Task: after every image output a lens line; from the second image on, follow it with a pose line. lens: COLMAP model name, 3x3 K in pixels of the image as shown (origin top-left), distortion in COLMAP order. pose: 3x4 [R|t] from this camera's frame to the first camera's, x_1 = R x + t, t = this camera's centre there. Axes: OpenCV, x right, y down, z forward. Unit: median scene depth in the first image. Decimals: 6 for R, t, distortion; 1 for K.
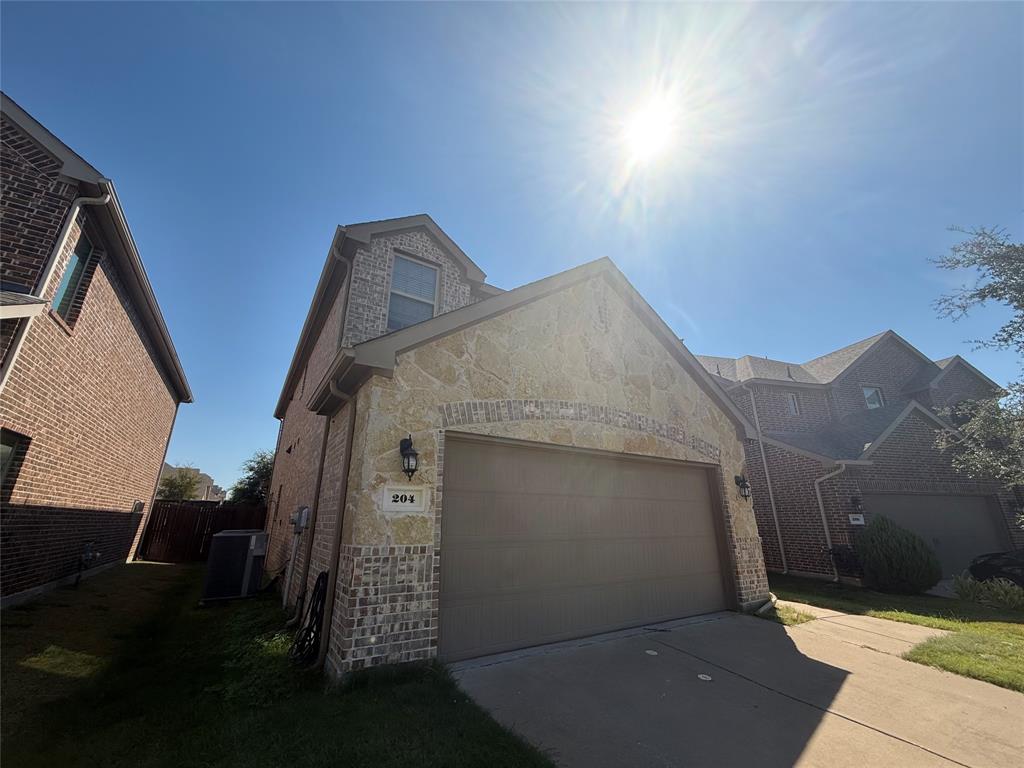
lens RADIAL K [[405.6, 0, 513.5], [0, 405.6, 384.9], [0, 0, 1]] dist [0.001965, 0.000126]
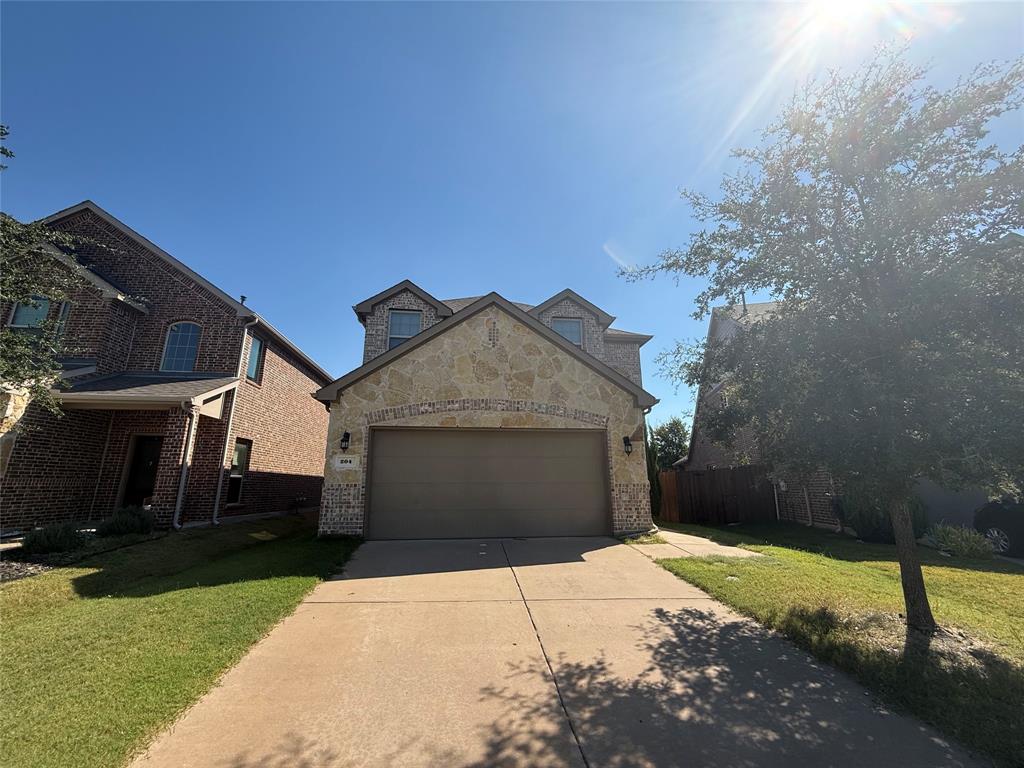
lens RADIAL K [[405.6, 0, 515.4], [0, 405.6, 384.3], [0, 0, 1]] dist [0.001965, 0.000126]
pose [[0.901907, -0.114096, -0.416589, 0.968890], [0.144221, 0.988677, 0.041454, -0.047727], [0.407142, -0.097468, 0.908149, -0.334653]]
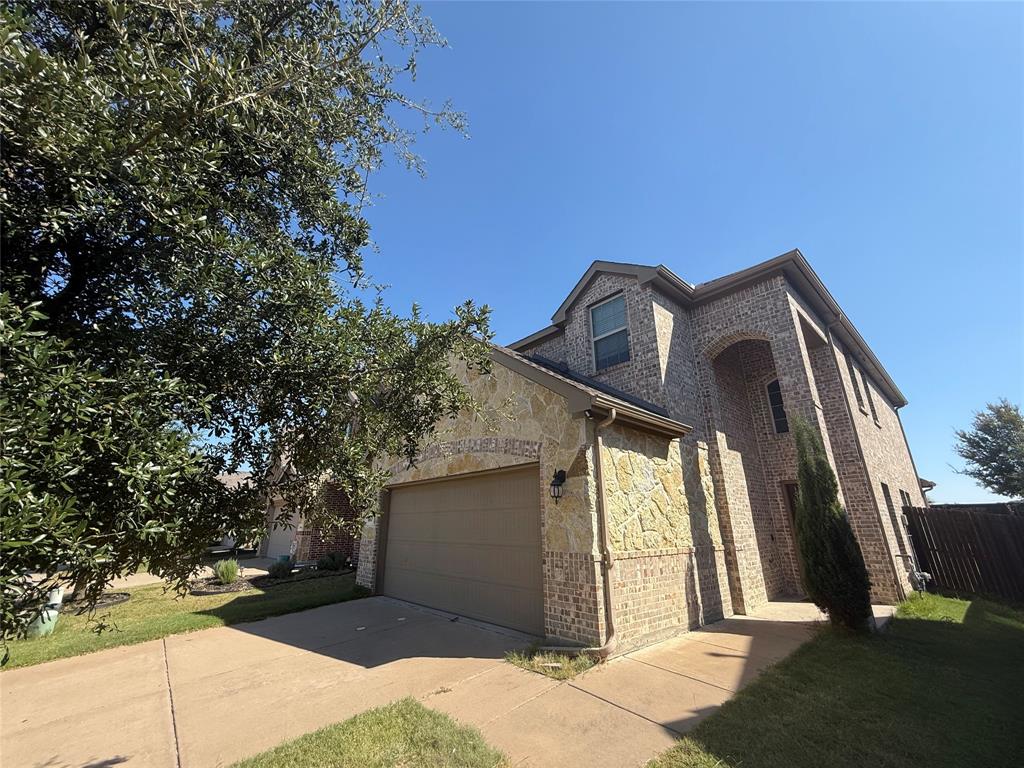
lens RADIAL K [[405.6, 0, 518.0], [0, 405.6, 391.1], [0, 0, 1]] dist [0.001965, 0.000126]
pose [[0.175346, -0.318573, -0.931539, 1.588088], [0.309592, 0.916040, -0.254998, 0.317318], [0.934562, -0.243684, 0.259252, 0.943386]]
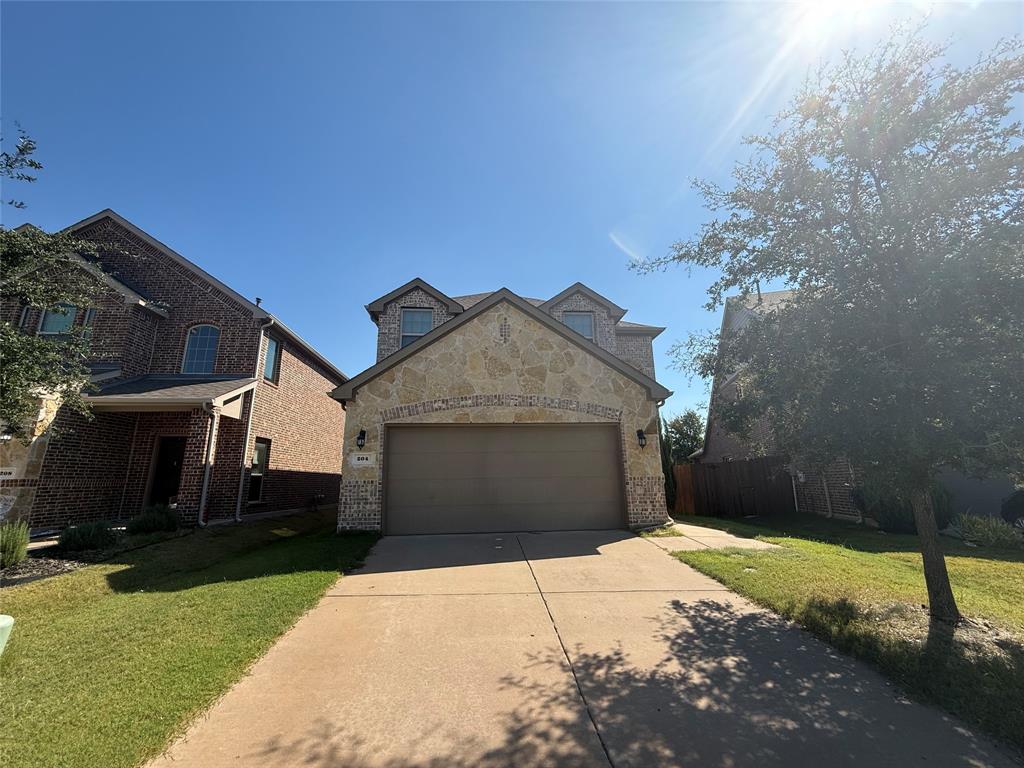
lens RADIAL K [[405.6, 0, 516.3], [0, 405.6, 384.5], [0, 0, 1]] dist [0.001965, 0.000126]
pose [[0.887640, -0.126693, -0.442768, 0.970110], [0.165030, 0.985072, 0.048977, -0.048230], [0.429953, -0.116544, 0.895298, -0.339708]]
